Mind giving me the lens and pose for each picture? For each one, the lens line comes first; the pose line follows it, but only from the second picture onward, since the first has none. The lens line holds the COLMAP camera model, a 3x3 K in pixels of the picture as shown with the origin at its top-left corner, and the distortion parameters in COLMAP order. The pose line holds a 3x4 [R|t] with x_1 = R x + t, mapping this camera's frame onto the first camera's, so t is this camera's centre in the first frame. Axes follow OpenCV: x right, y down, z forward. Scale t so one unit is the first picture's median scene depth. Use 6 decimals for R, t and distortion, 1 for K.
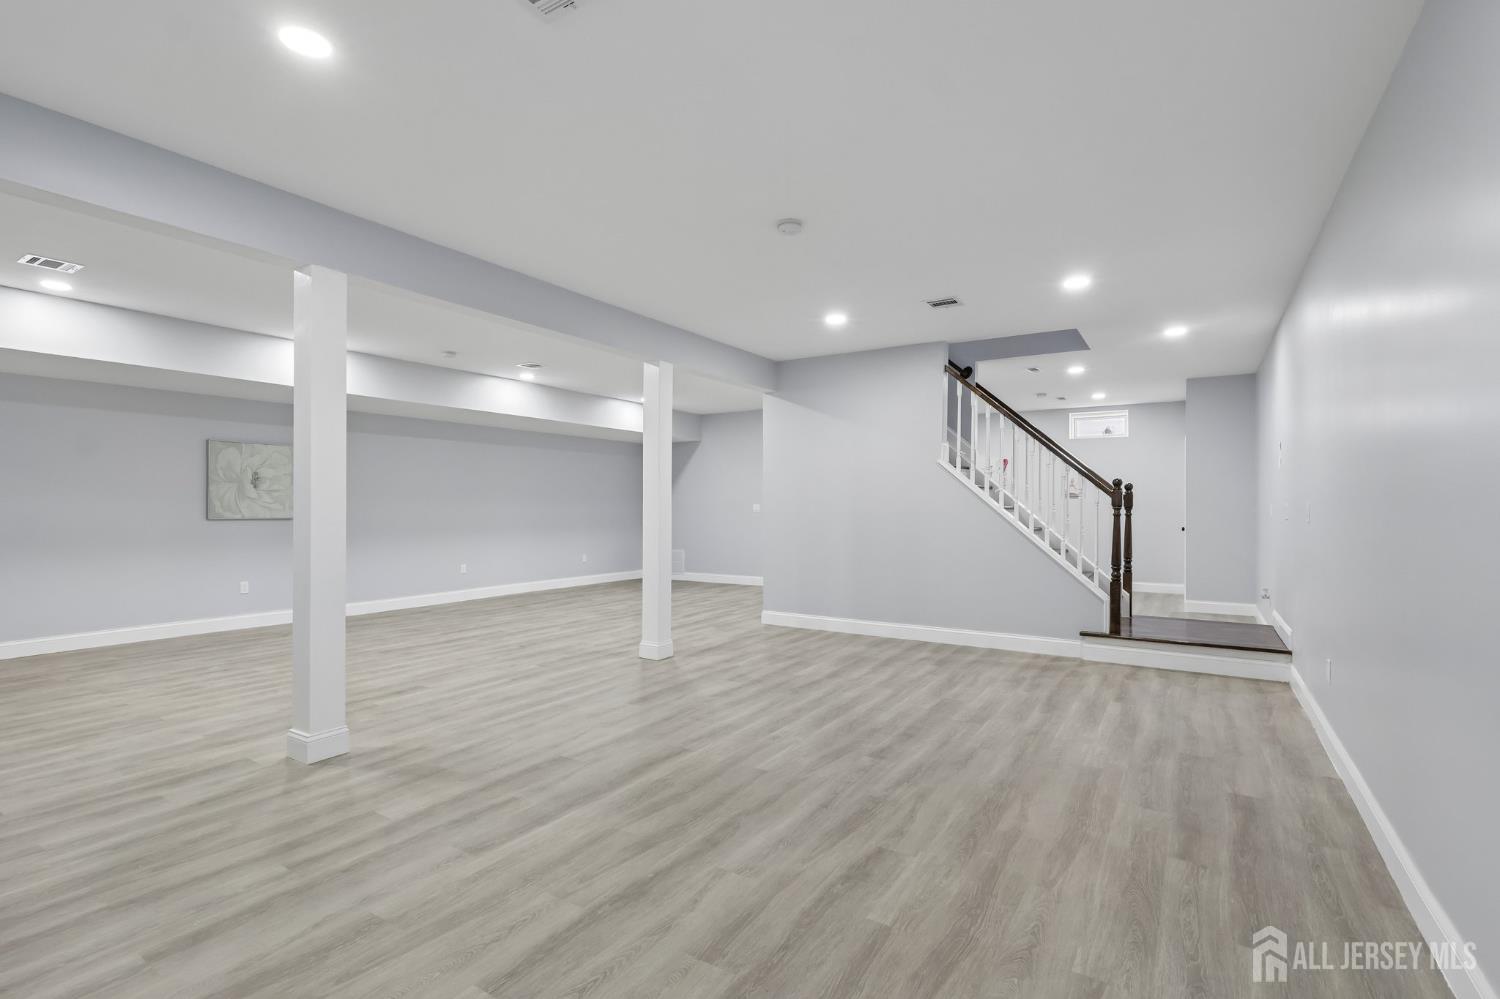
lens RADIAL K [[699.0, 0, 745.7], [0, 699.0, 496.8], [0, 0, 1]] dist [0.002425, 0.000087]
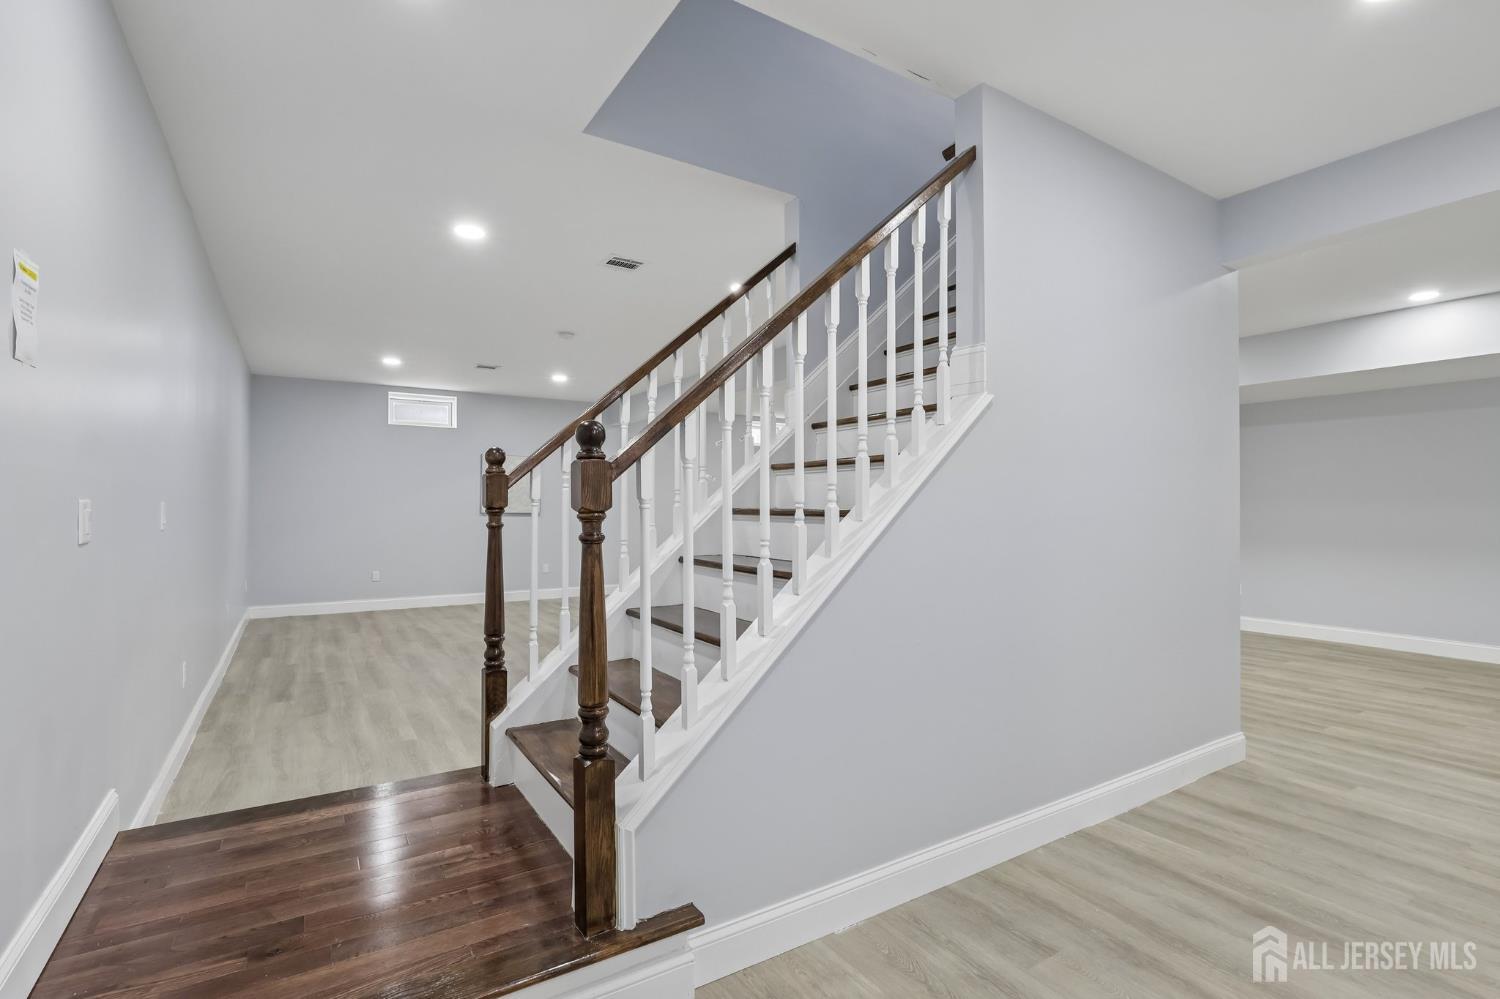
lens RADIAL K [[699.0, 0, 748.6], [0, 699.0, 503.7], [0, 0, 1]] dist [0.002425, 0.000087]
pose [[-0.415824, -0.008841, -0.909402, 1.110460], [0.011320, 0.999825, -0.014897, 0.025771], [0.909374, -0.016489, -0.415651, 1.695547]]
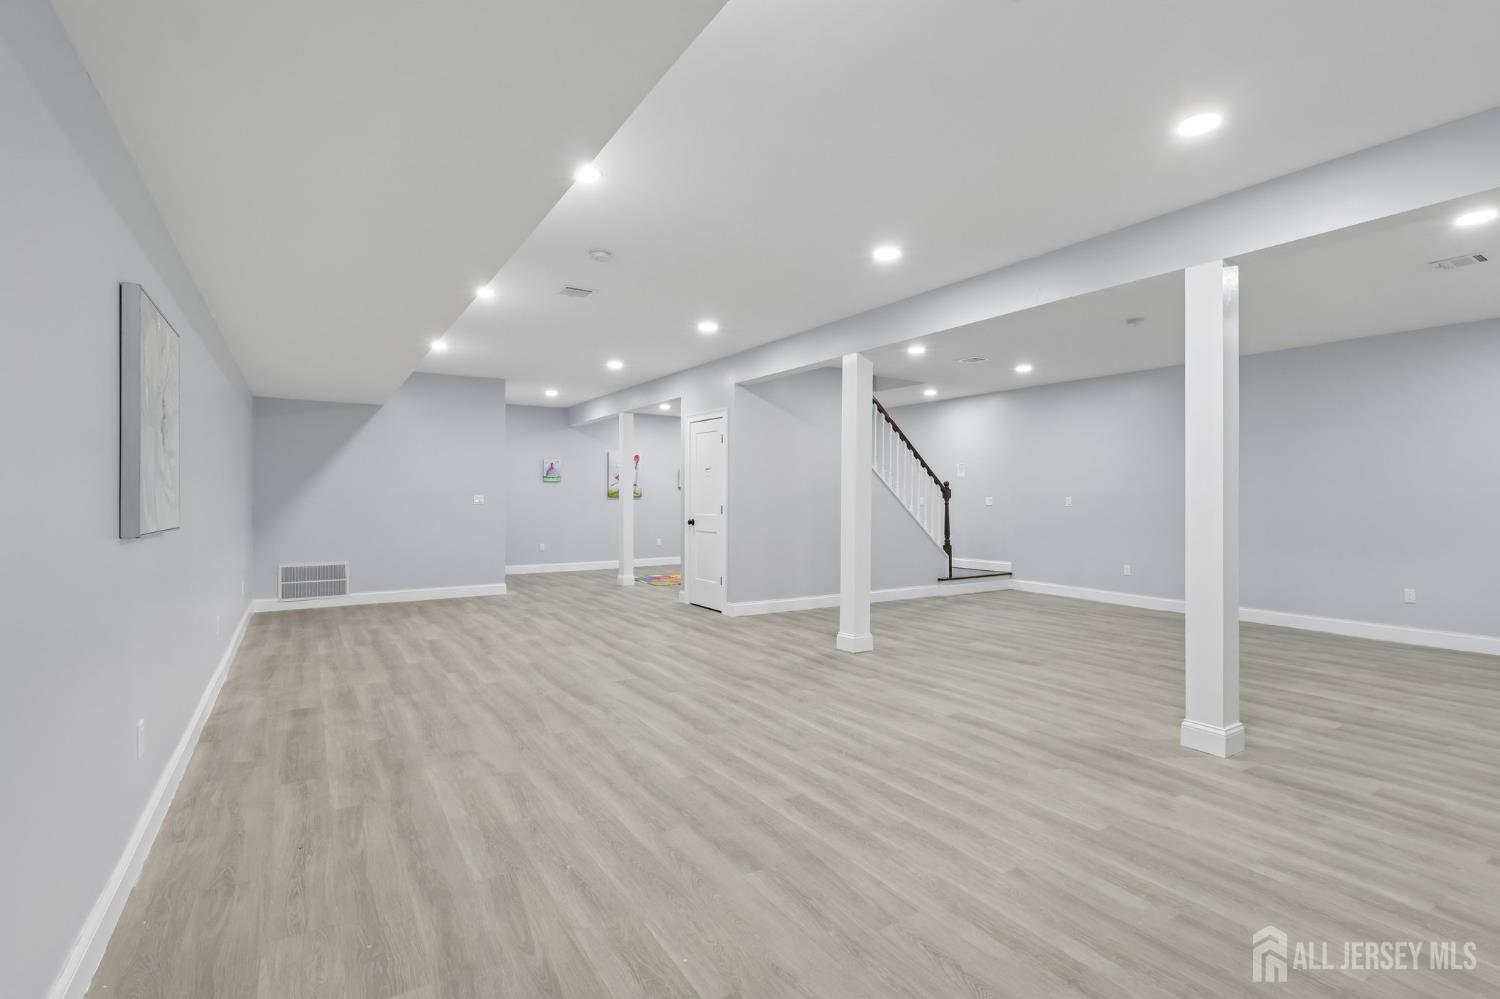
lens RADIAL K [[699.0, 0, 749.7], [0, 699.0, 508.6], [0, 0, 1]] dist [0.002425, 0.000087]
pose [[0.411692, -0.012985, 0.911230, -1.393728], [-0.017099, 0.999612, 0.021970, 0.011315], [-0.911162, -0.024626, 0.411311, 0.933396]]
